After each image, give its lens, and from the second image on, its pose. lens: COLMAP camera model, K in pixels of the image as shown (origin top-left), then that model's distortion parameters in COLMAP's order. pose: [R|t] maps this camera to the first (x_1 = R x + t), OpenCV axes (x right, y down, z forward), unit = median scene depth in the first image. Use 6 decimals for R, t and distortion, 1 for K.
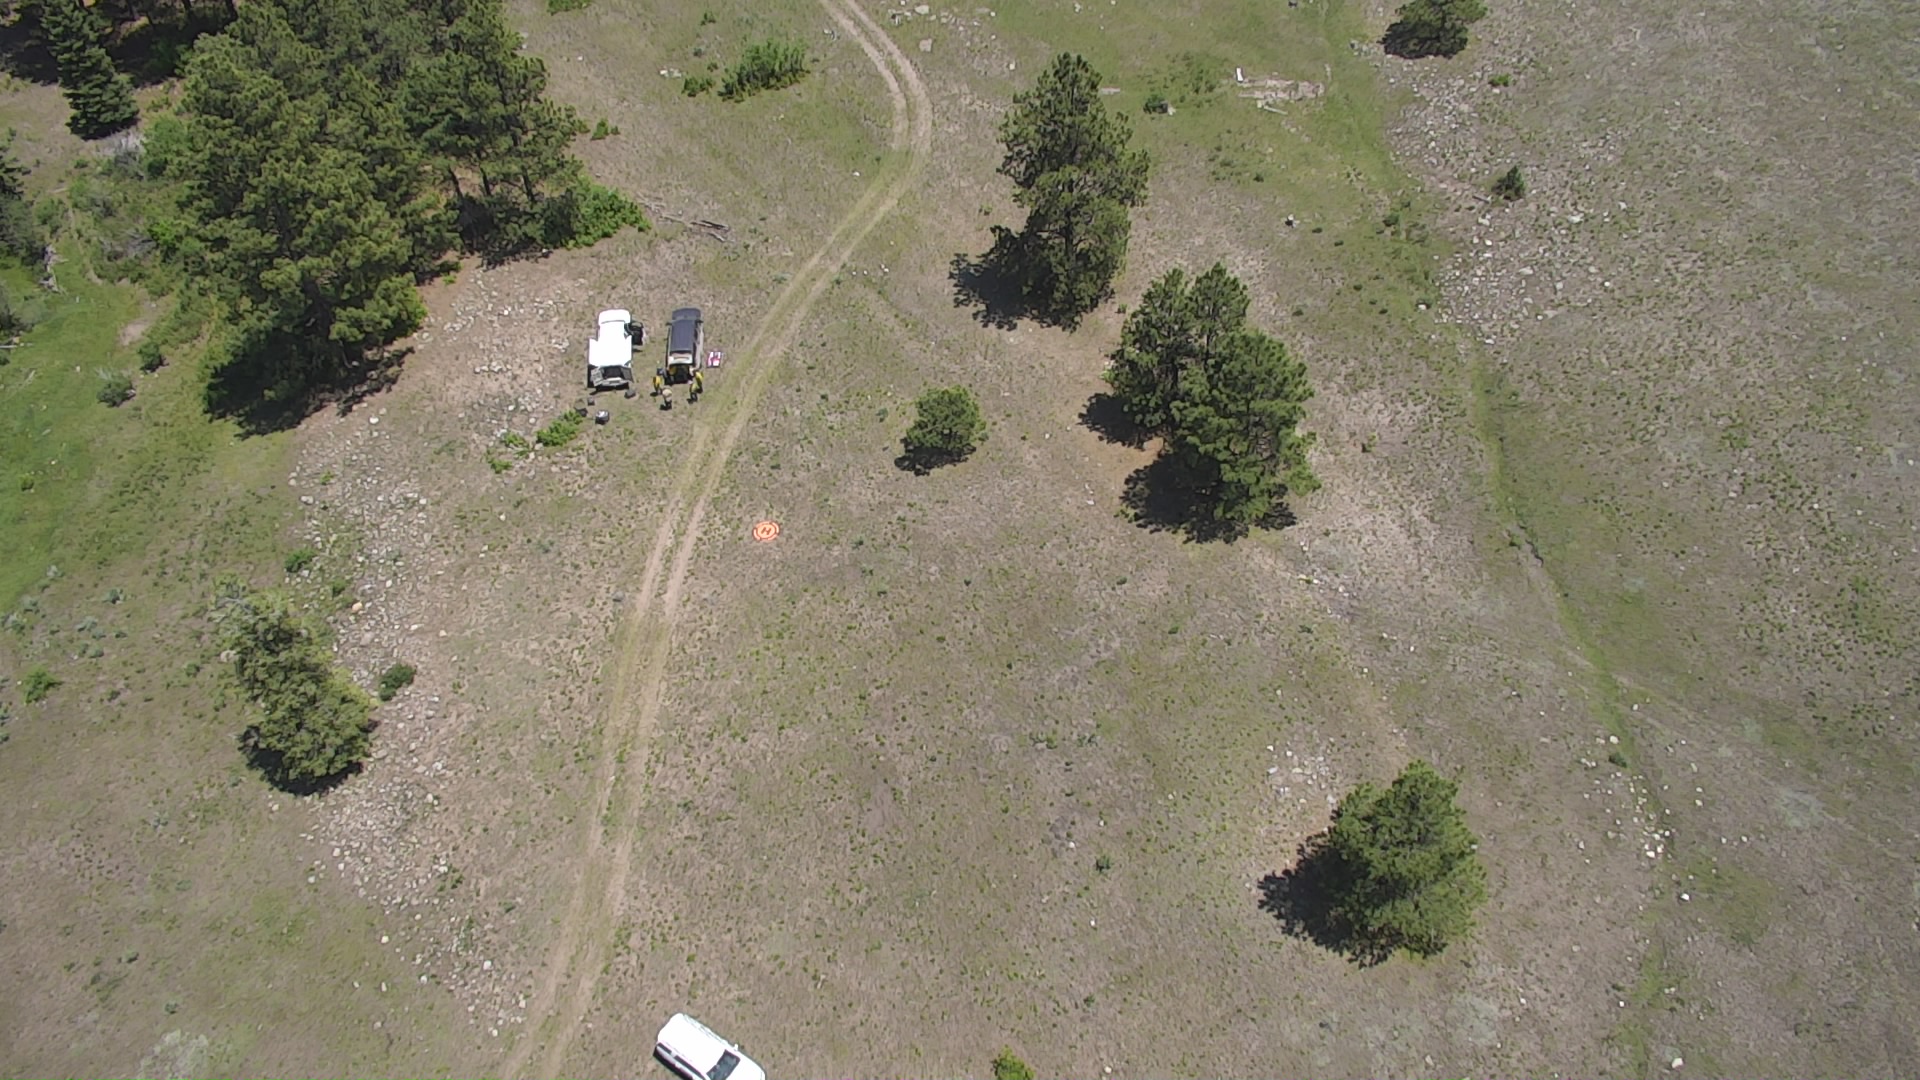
lens RADIAL K [[1557.6, 0, 979.5], [0, 1557.6, 540.5], [0, 0, 1]] dist [-0.076209, 0.053689]
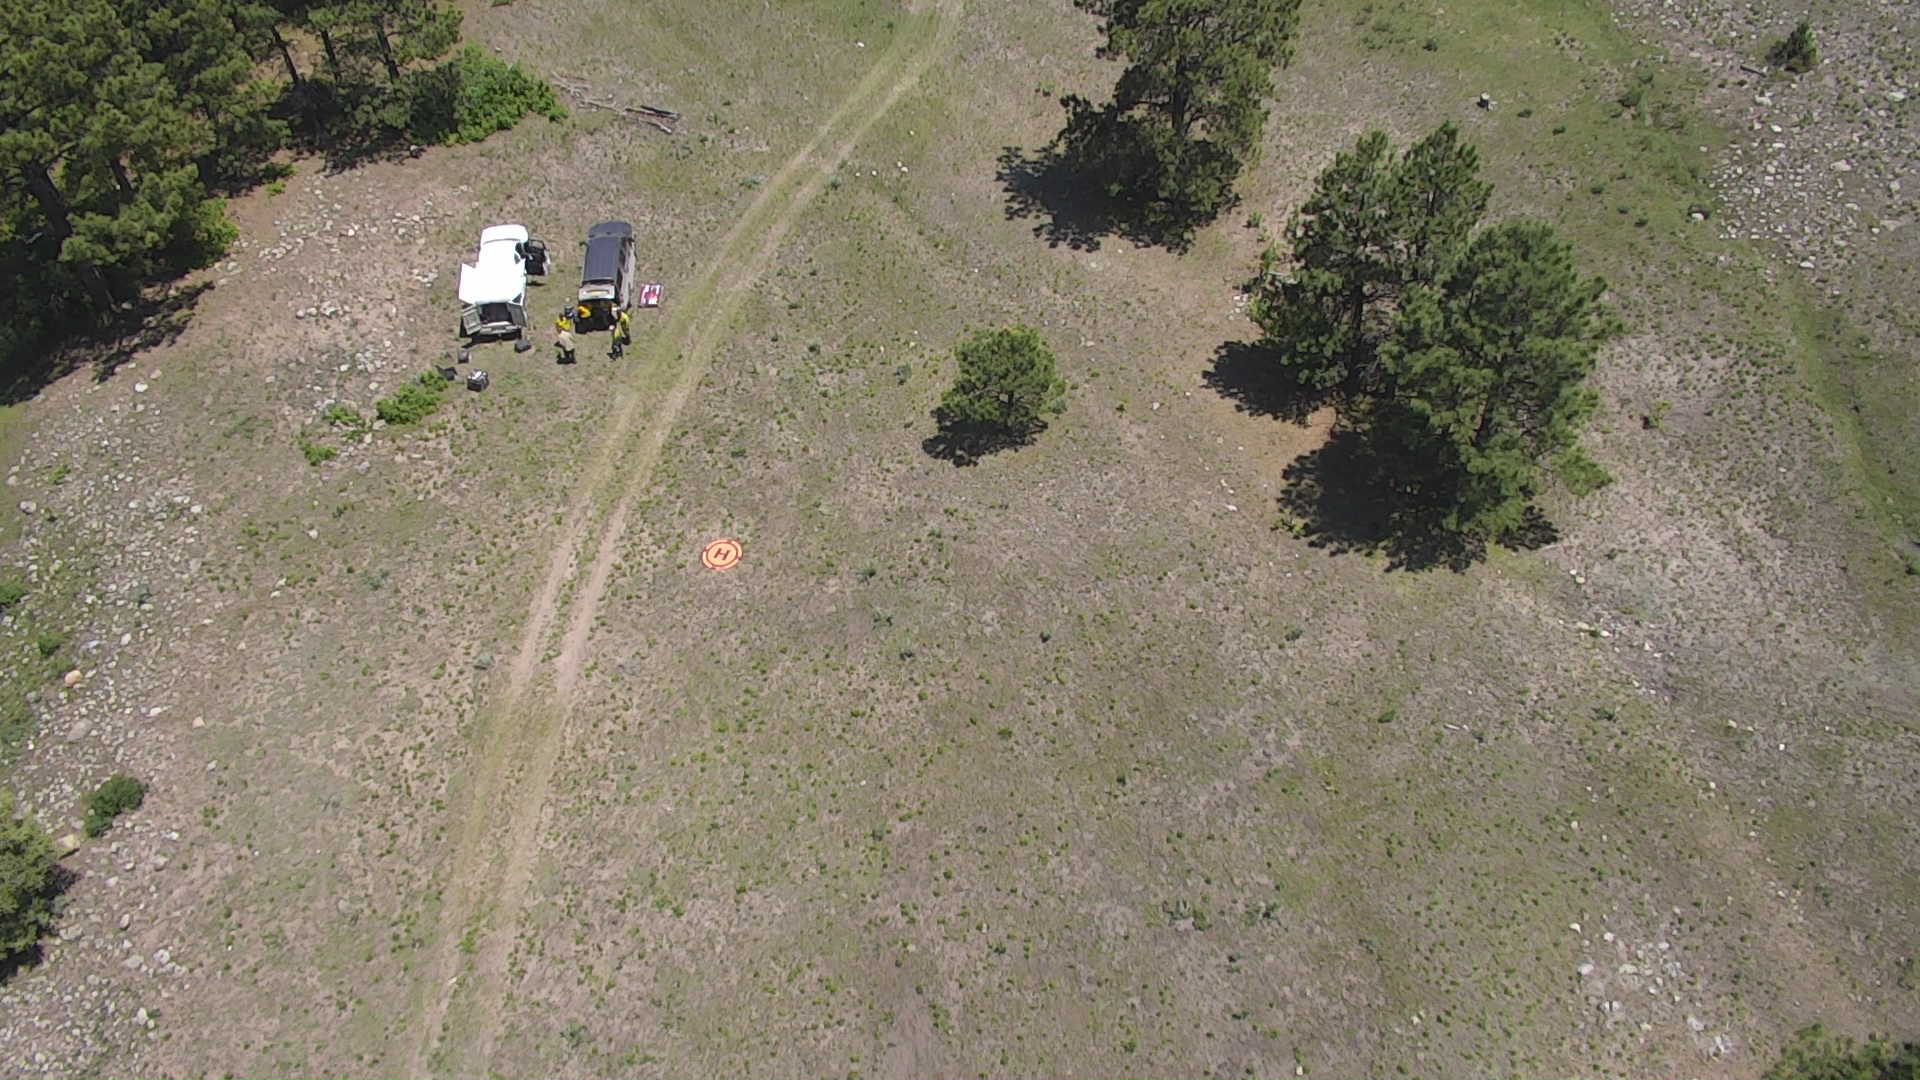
lens RADIAL K [[1558.2, 0, 978.9], [0, 1558.2, 541.7], [0, 0, 1]] dist [-0.077023, 0.055819]
pose [[0.999994, -0.003336, 0.000902, -0.031964], [0.003336, 0.999994, 0.000014, -0.010500], [-0.000902, -0.000011, 1.000000, 0.354562]]
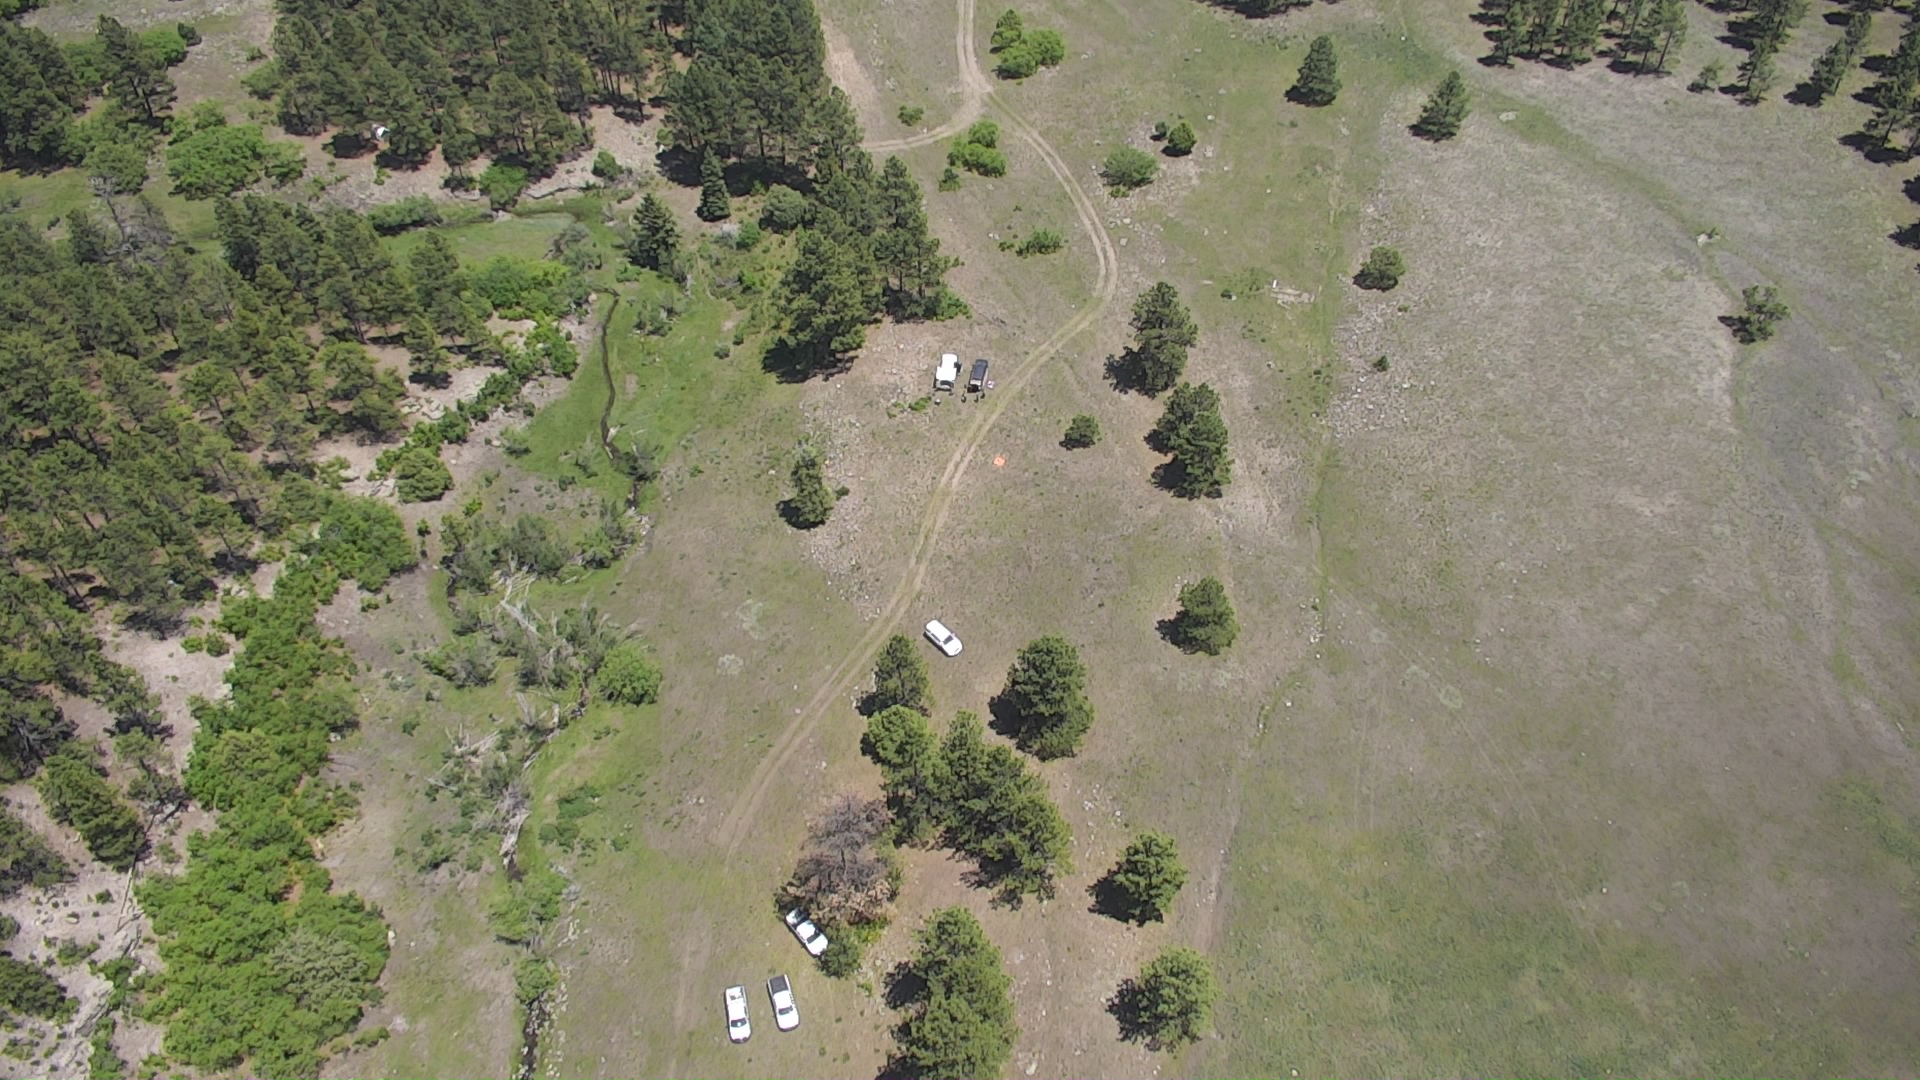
lens RADIAL K [[1558.2, 0, 978.9], [0, 1558.2, 541.7], [0, 0, 1]] dist [-0.077023, 0.055819]
pose [[0.972030, 0.180784, -0.149919, 0.202366], [-0.181914, 0.983295, 0.006256, 0.100727], [0.148545, 0.021192, 0.988678, -1.294419]]
